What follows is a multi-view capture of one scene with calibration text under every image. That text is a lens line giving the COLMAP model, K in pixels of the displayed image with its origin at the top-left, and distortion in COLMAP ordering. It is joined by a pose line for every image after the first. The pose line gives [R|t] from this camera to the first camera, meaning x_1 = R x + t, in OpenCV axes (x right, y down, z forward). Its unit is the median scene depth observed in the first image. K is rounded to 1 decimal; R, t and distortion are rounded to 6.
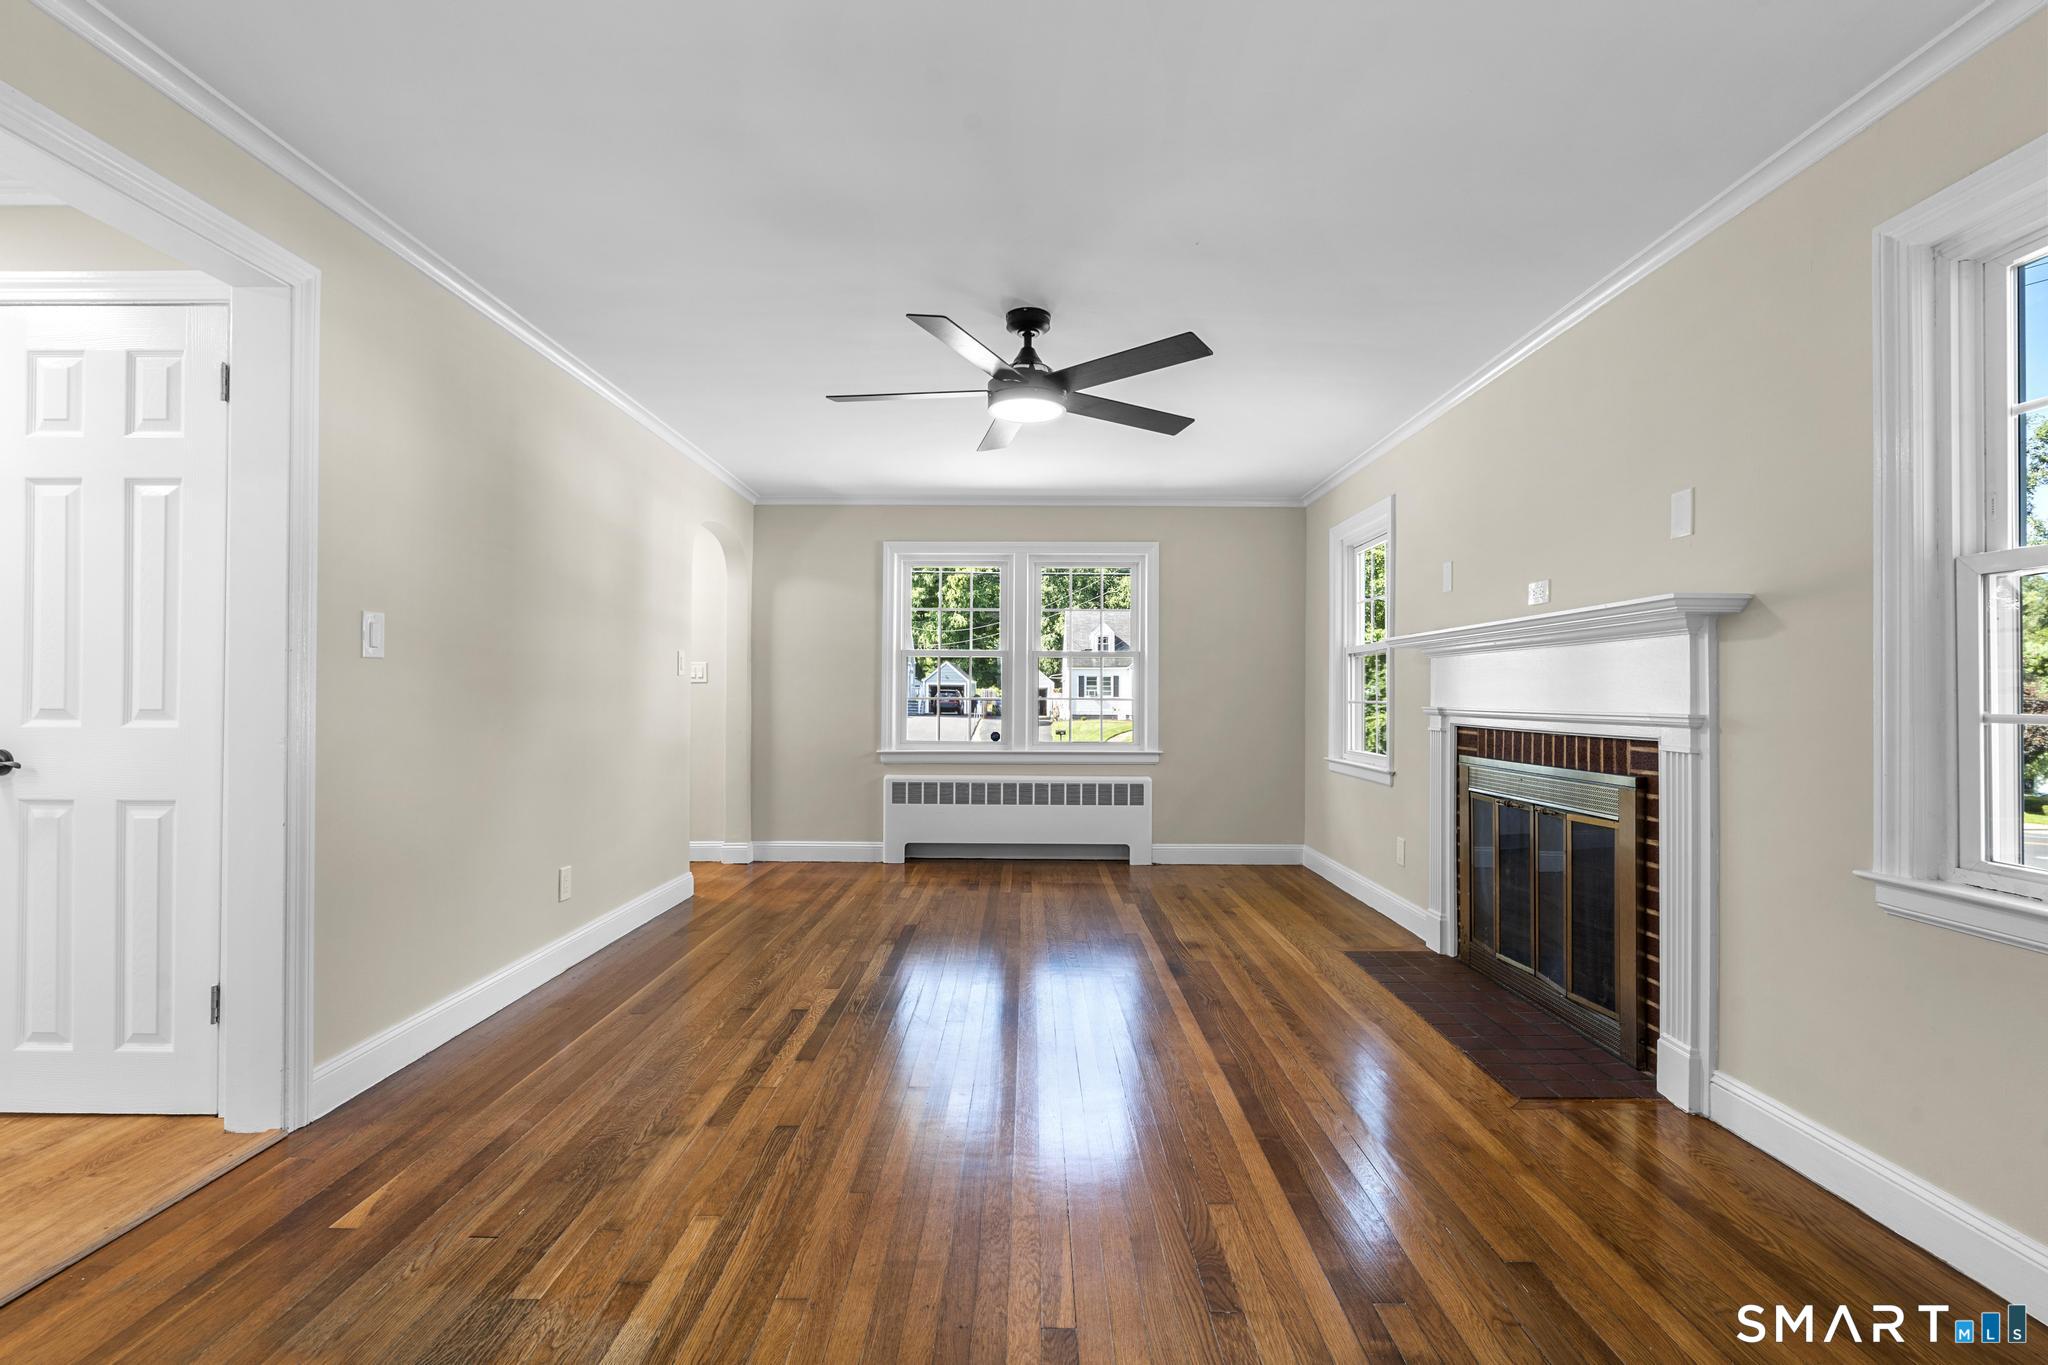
lens RADIAL K [[917.9, 0, 1024.0], [0, 917.9, 682.5], [0, 0, 1]] dist [-0.011275, 0.006630]
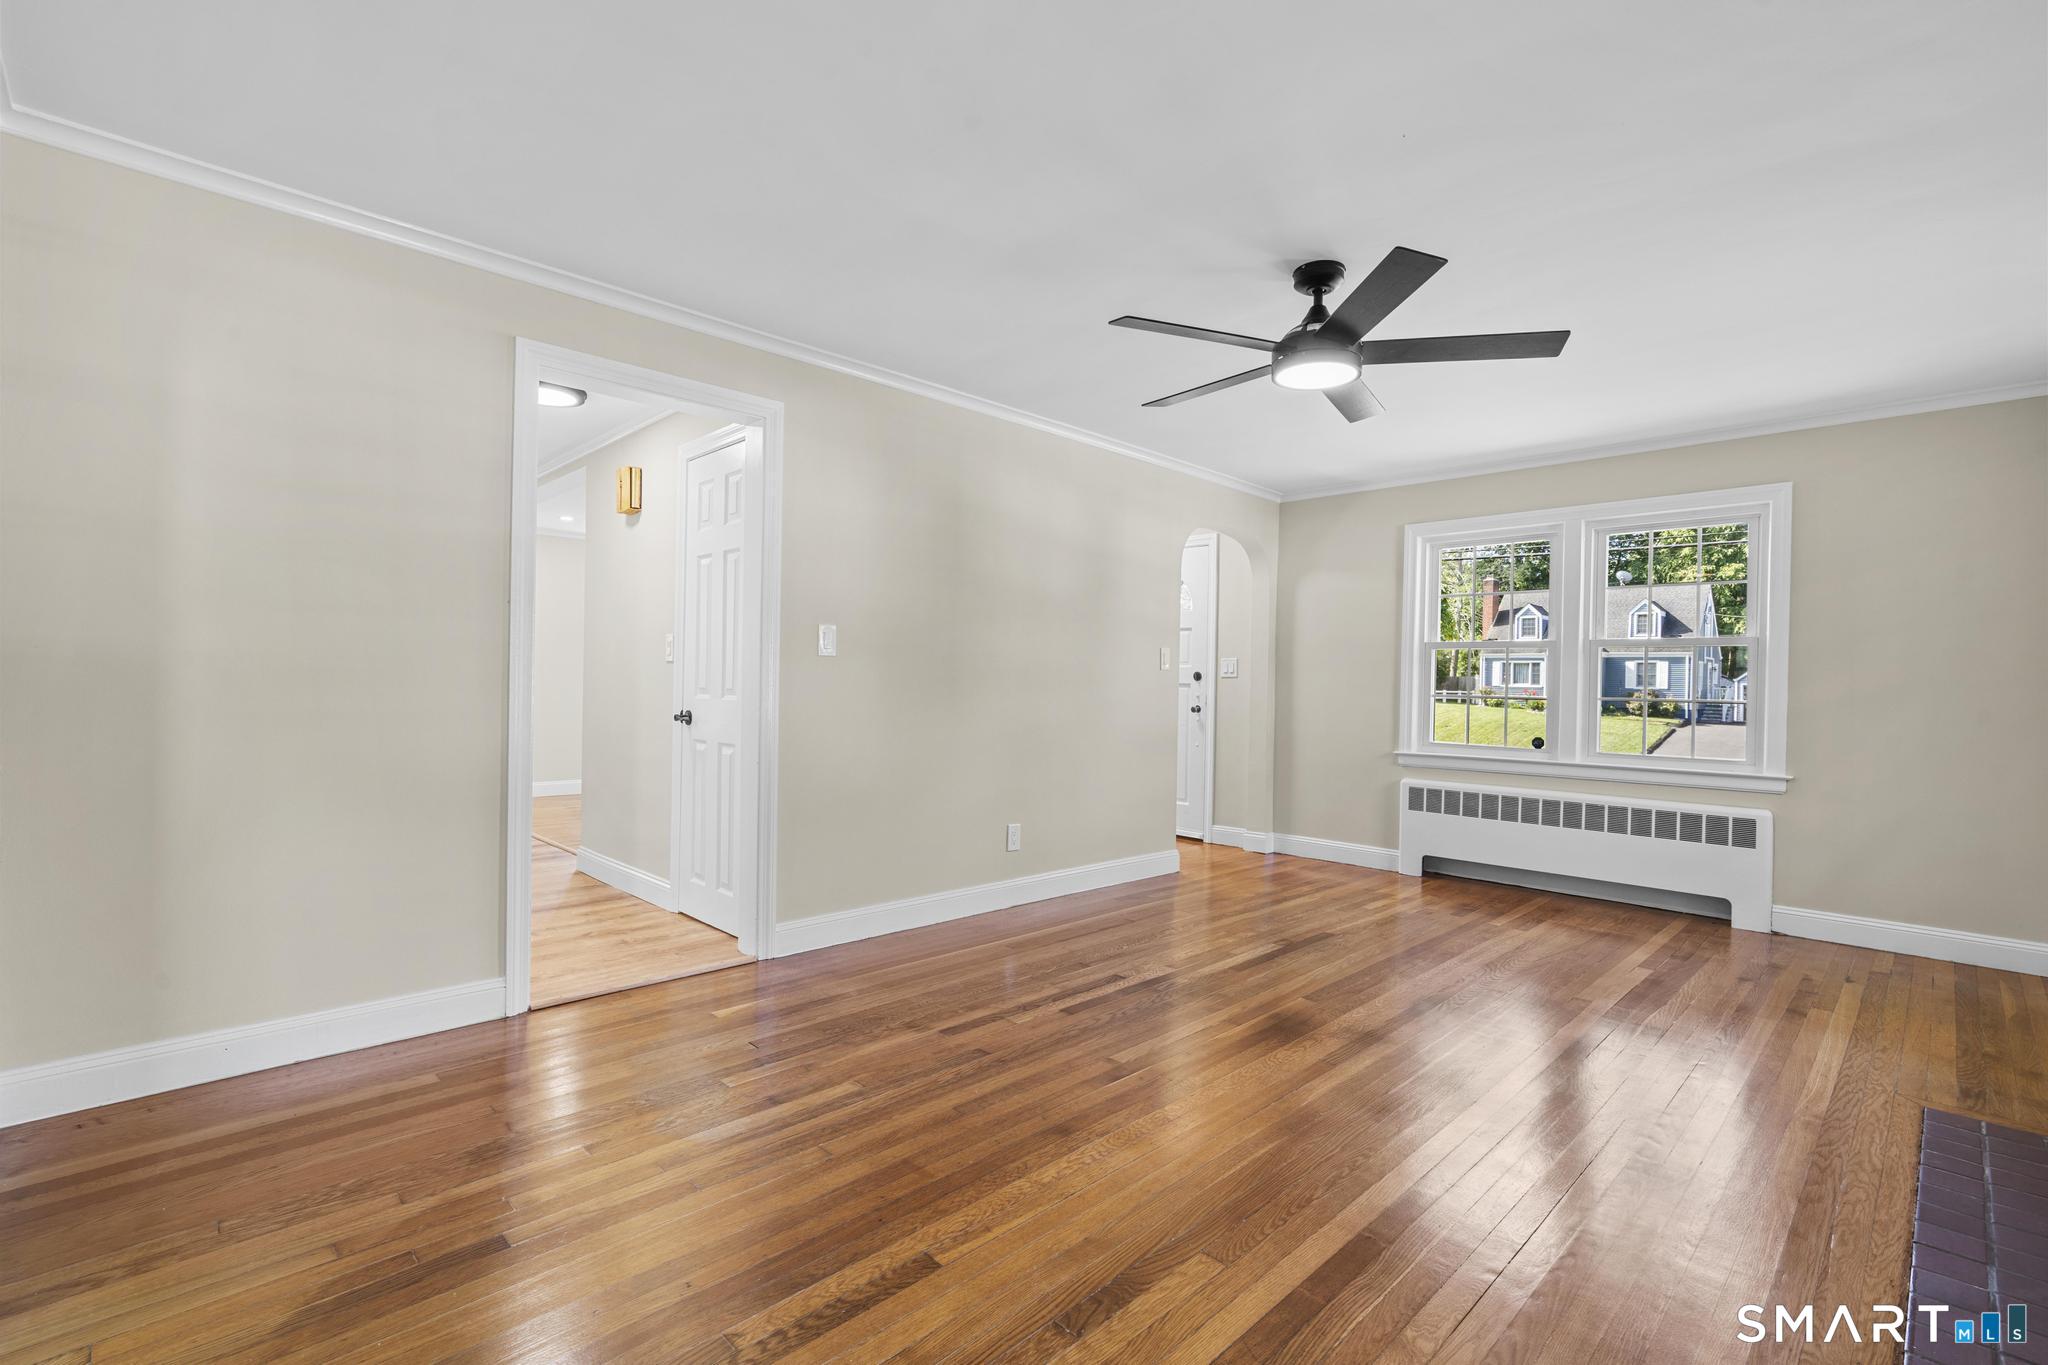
lens RADIAL K [[917.9, 0, 1024.0], [0, 917.9, 682.5], [0, 0, 1]] dist [-0.011275, 0.006630]
pose [[0.702824, 0.007133, -0.711328, 0.439351], [-0.005731, 0.999974, 0.004366, 0.005017], [0.711341, 0.001008, 0.702847, 0.151603]]
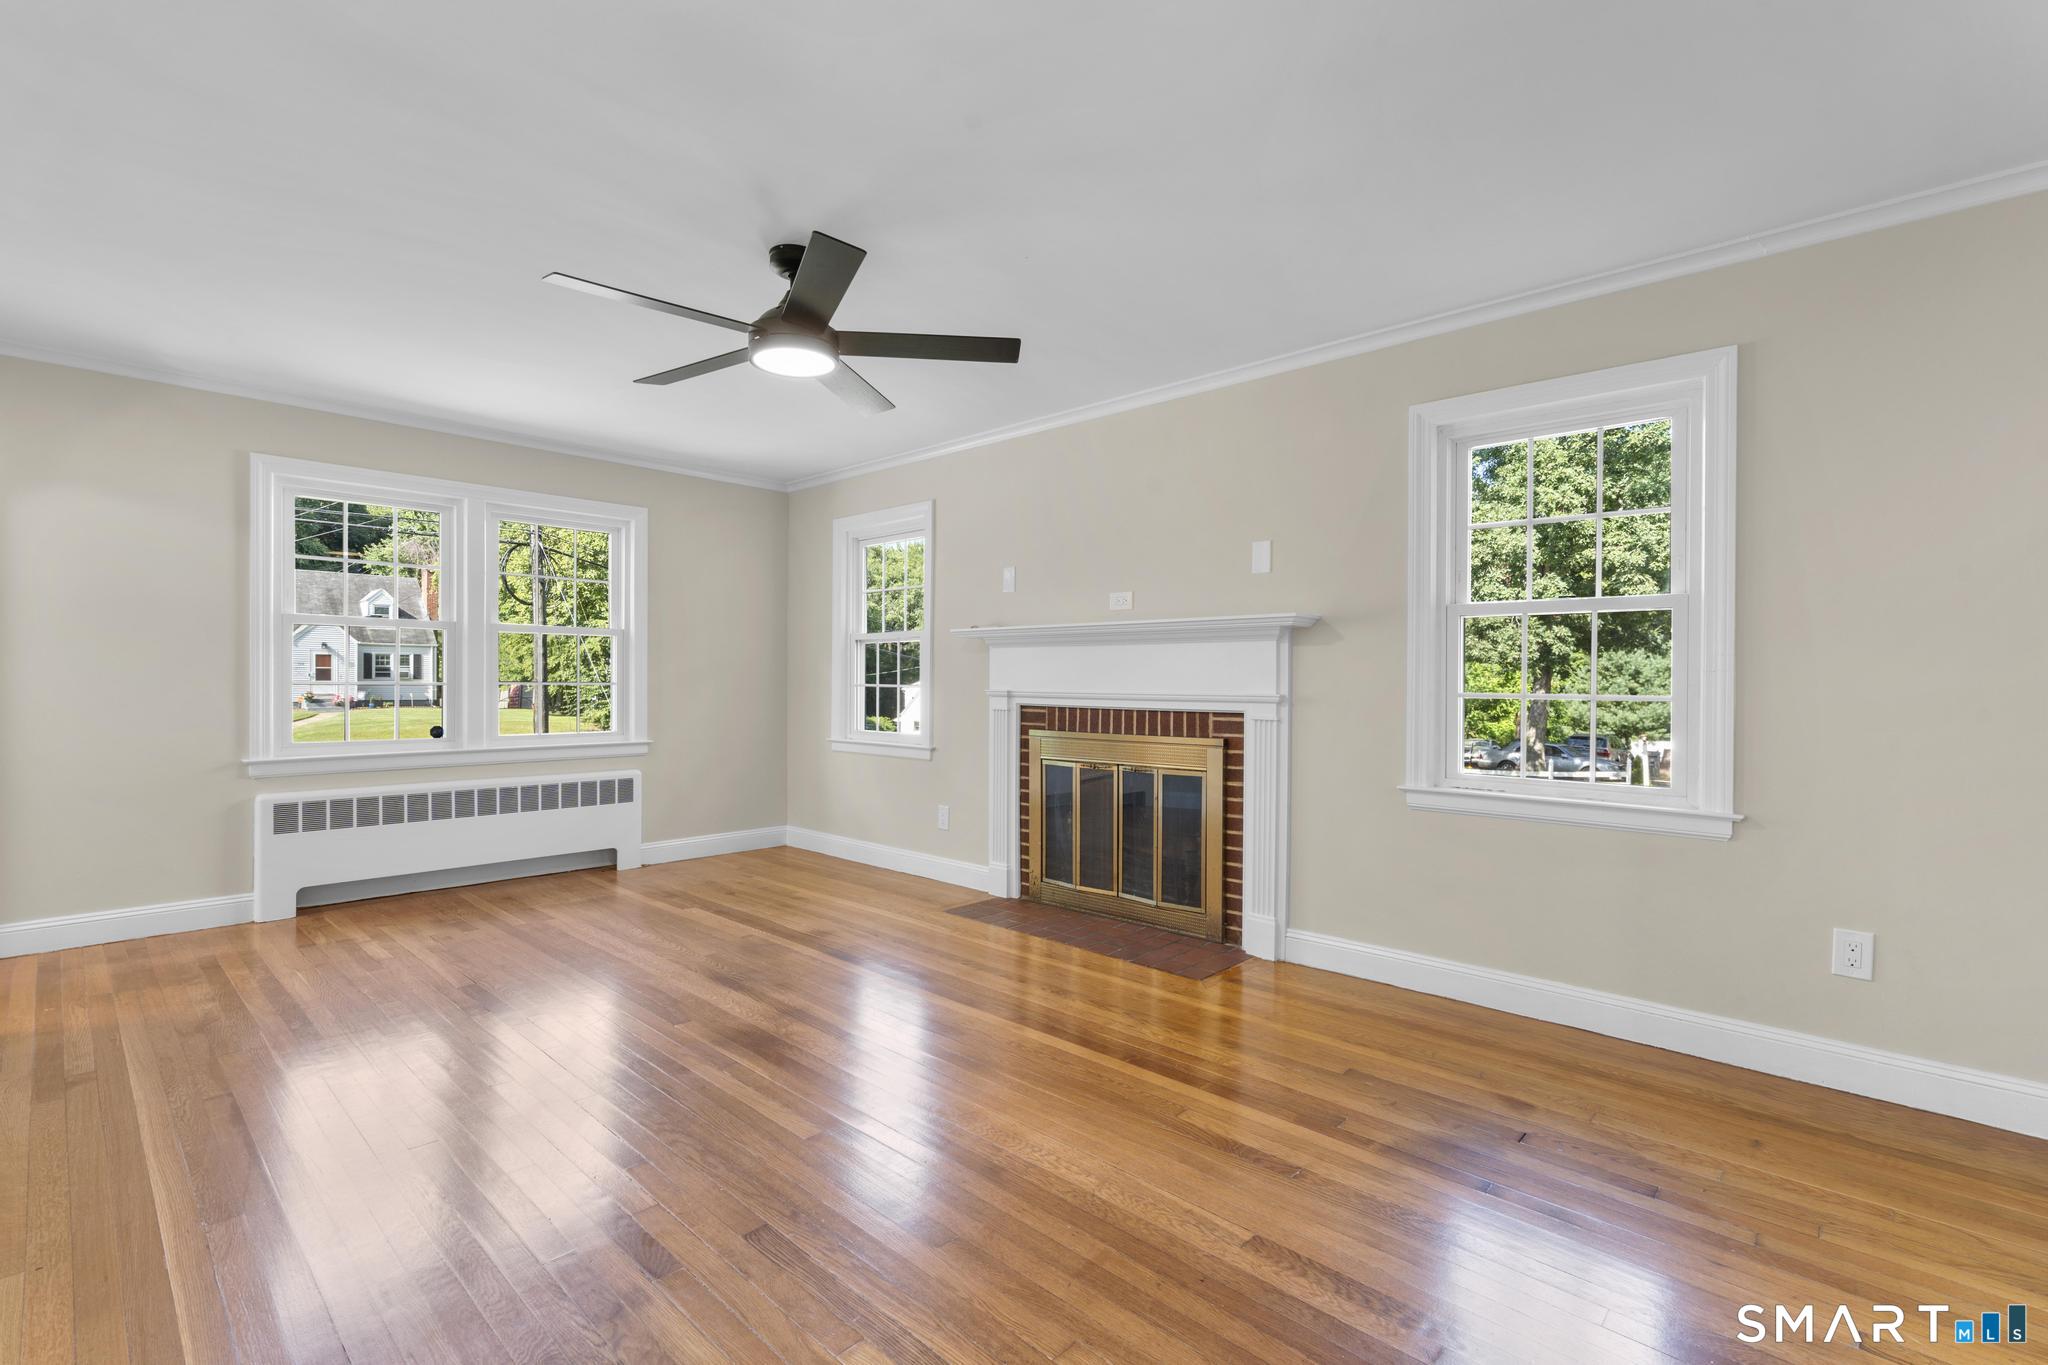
lens RADIAL K [[917.9, 0, 1024.0], [0, 917.9, 682.5], [0, 0, 1]] dist [-0.011275, 0.006630]
pose [[0.680654, -0.002817, 0.732599, -0.488328], [-0.012877, 0.999792, 0.015809, -0.002124], [-0.732491, -0.020194, 0.680477, 0.218817]]
